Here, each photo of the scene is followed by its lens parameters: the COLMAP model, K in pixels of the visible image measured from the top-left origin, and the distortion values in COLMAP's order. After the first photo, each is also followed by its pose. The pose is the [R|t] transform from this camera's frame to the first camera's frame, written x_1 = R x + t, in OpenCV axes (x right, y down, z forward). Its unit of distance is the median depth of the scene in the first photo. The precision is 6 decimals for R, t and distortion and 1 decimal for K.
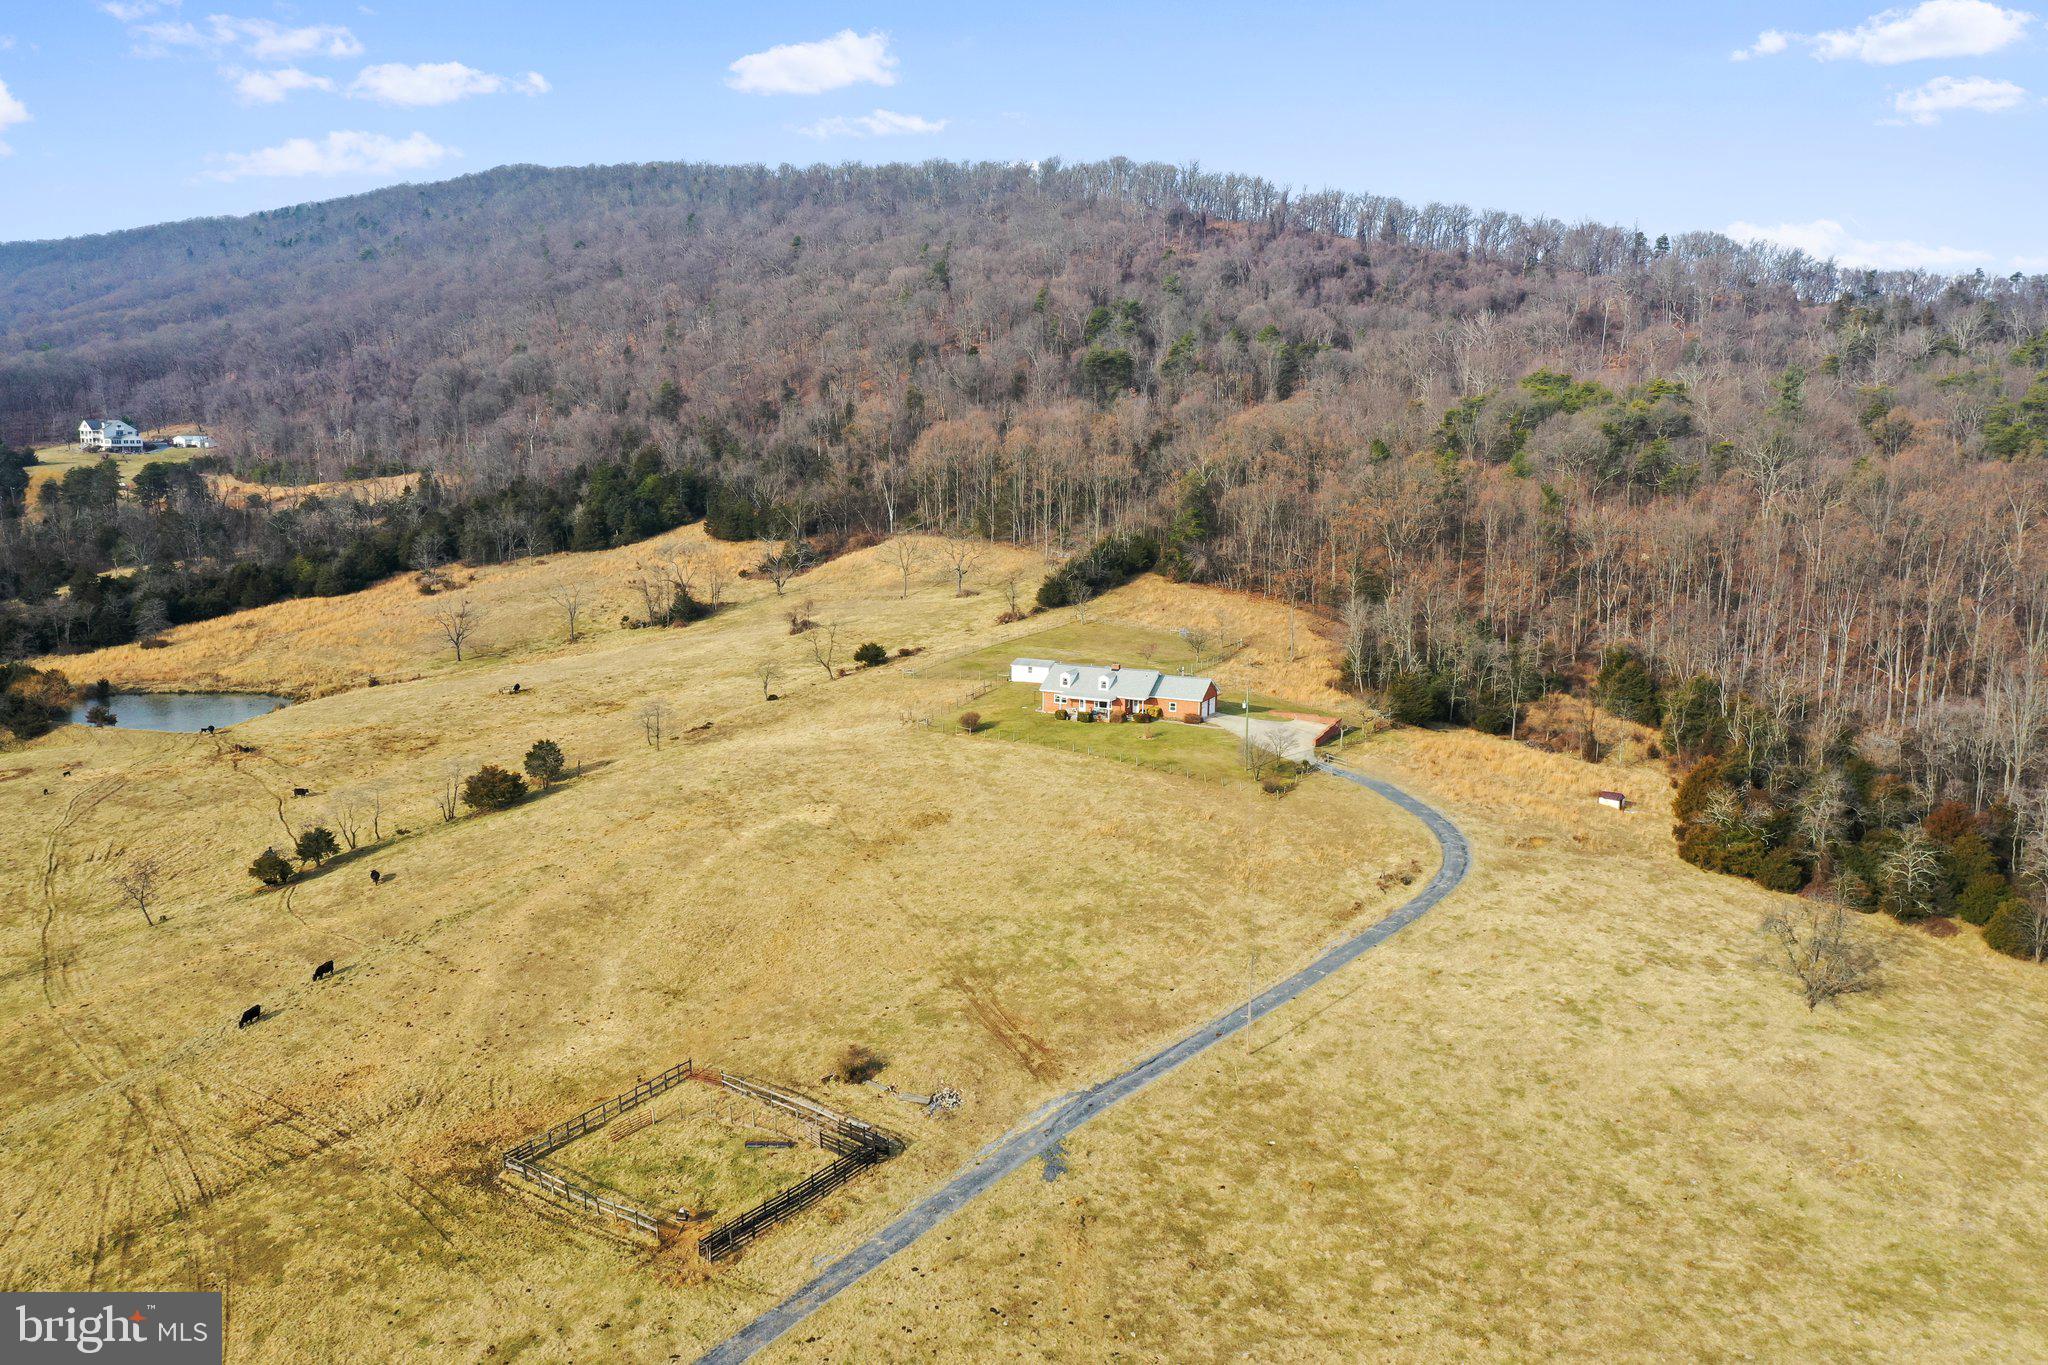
lens RADIAL K [[1602.4, 0, 1016.0], [0, 1602.4, 679.4], [0, 0, 1]] dist [-0.010410, 0.001658]
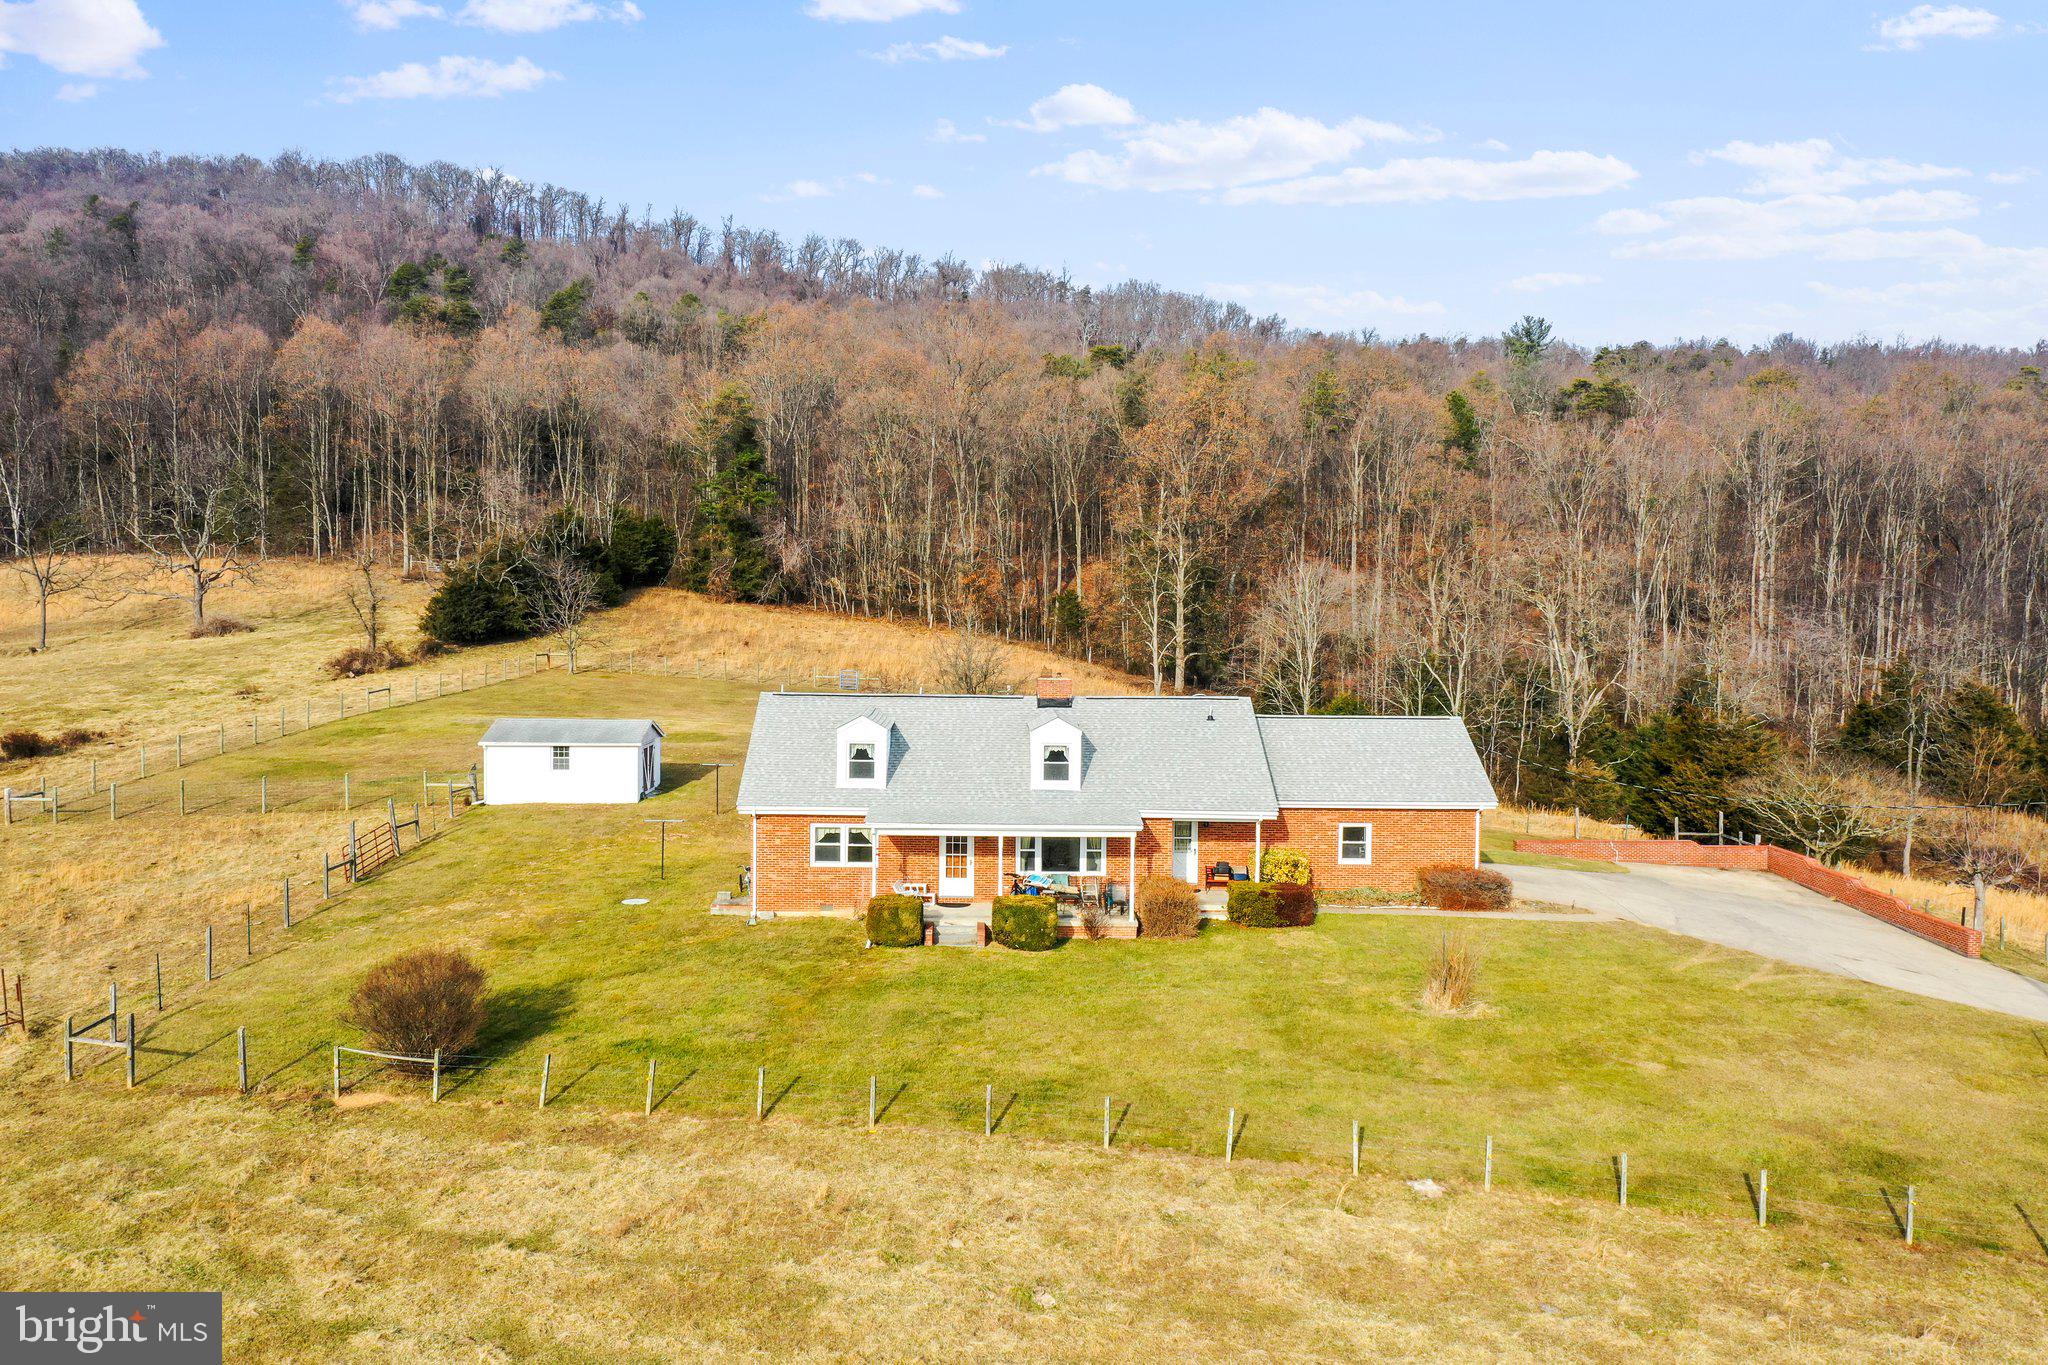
lens RADIAL K [[1605.7, 0, 1015.9], [0, 1605.7, 679.9], [0, 0, 1]] dist [-0.009788, 0.003579]
pose [[0.894035, -0.020191, 0.447543, -0.030352], [0.066415, 0.993919, -0.087834, 0.006917], [-0.443048, 0.108251, 0.889939, 0.523907]]
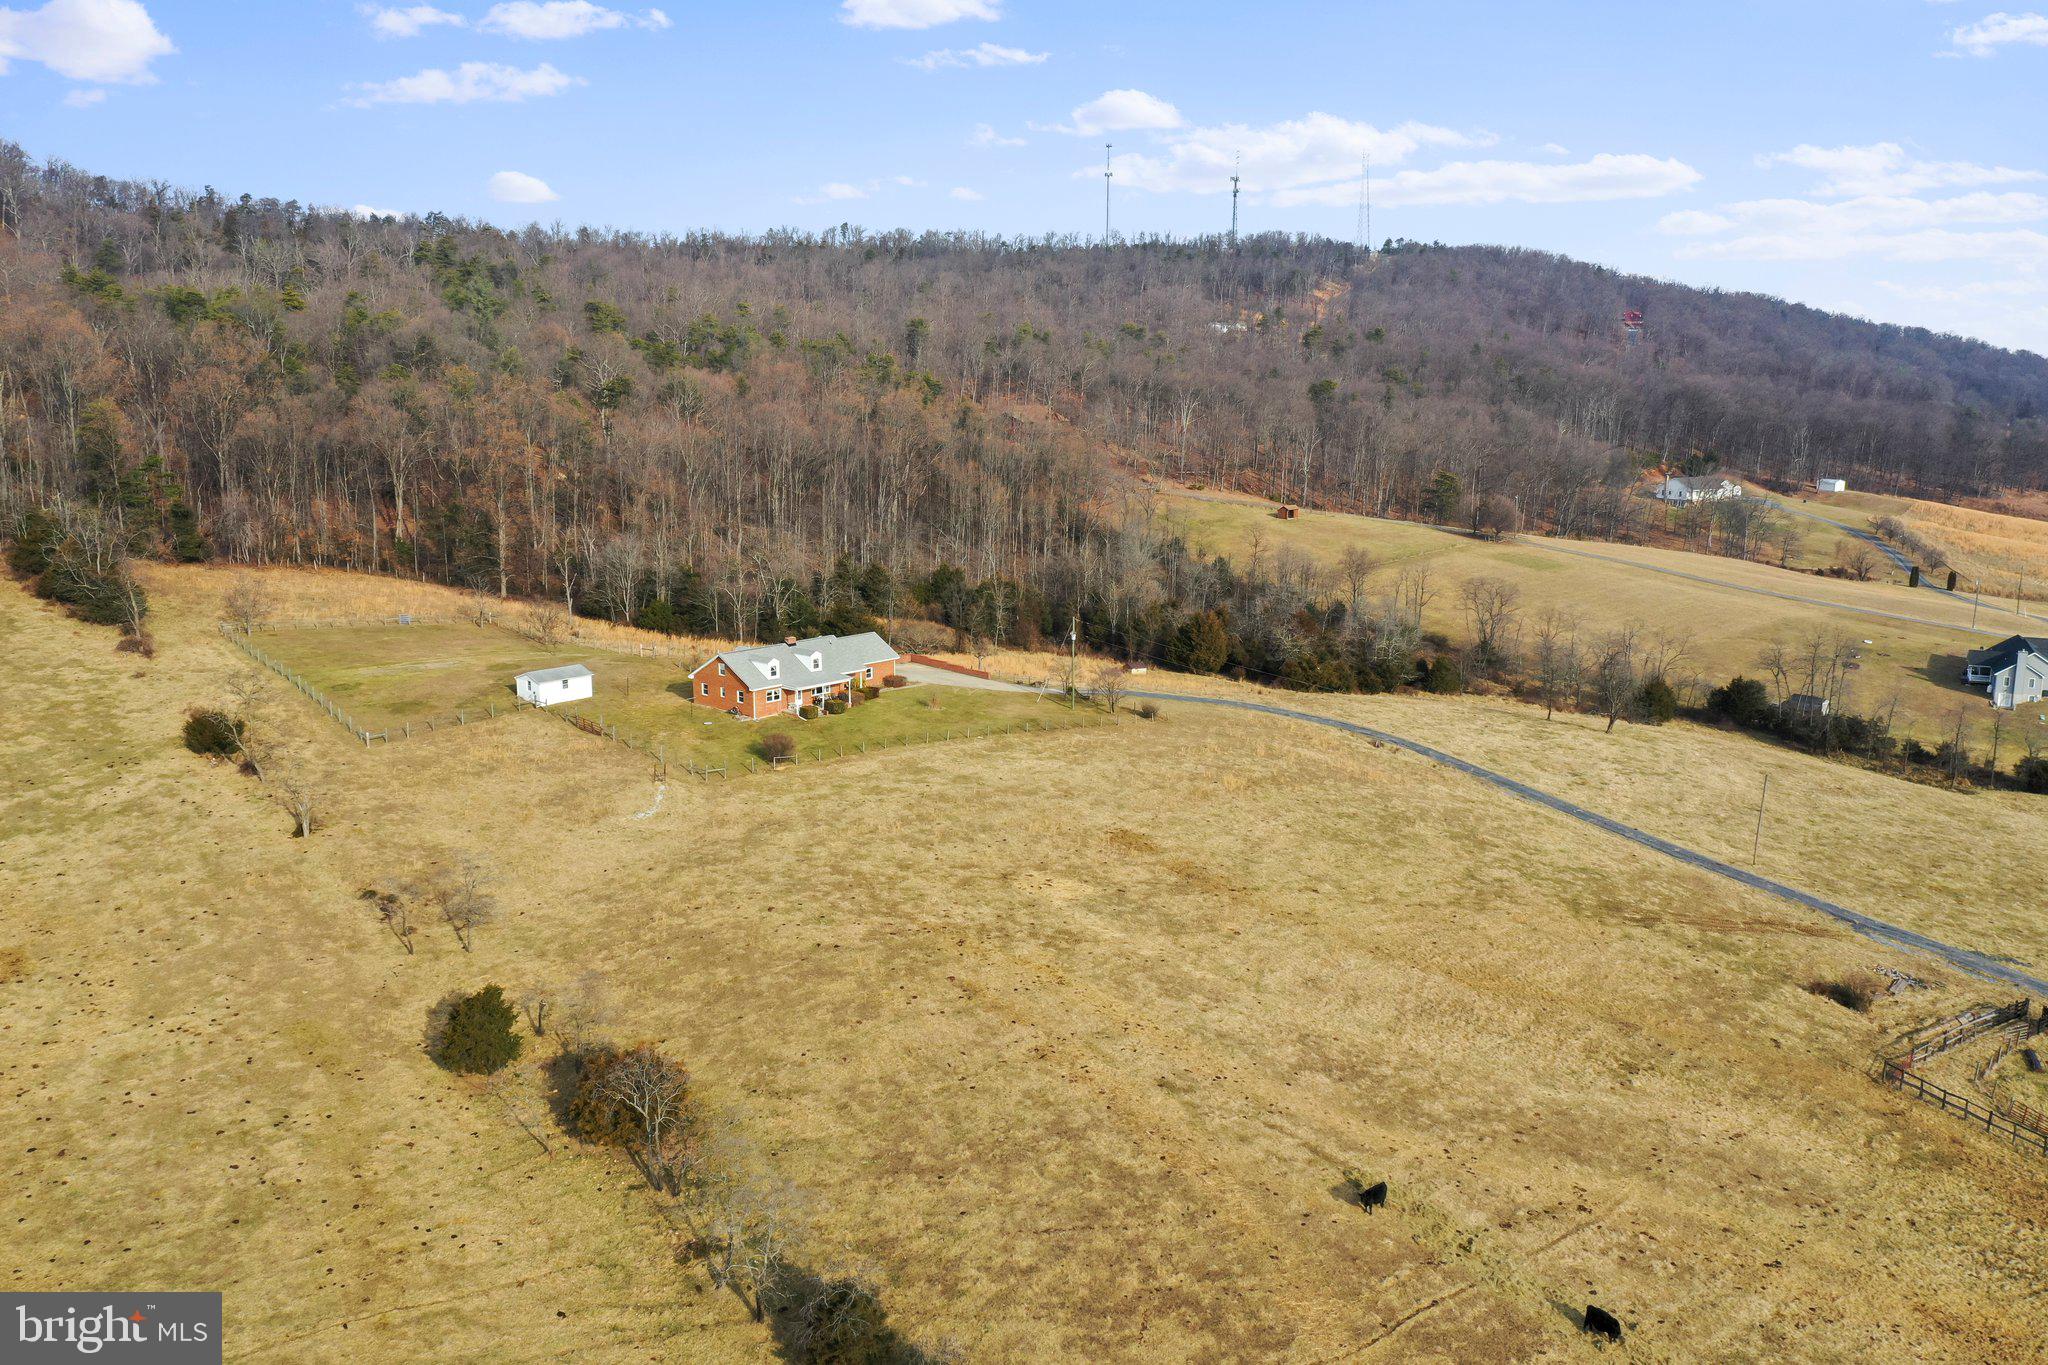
lens RADIAL K [[1585.5, 0, 1024.0], [0, 1585.5, 682.5], [0, 0, 1]] dist [-0.006239, -0.000512]
pose [[0.272692, -0.191469, 0.942857, -0.410469], [0.148231, 0.976657, 0.155461, -0.058936], [-0.950614, 0.097368, 0.294708, 0.442791]]
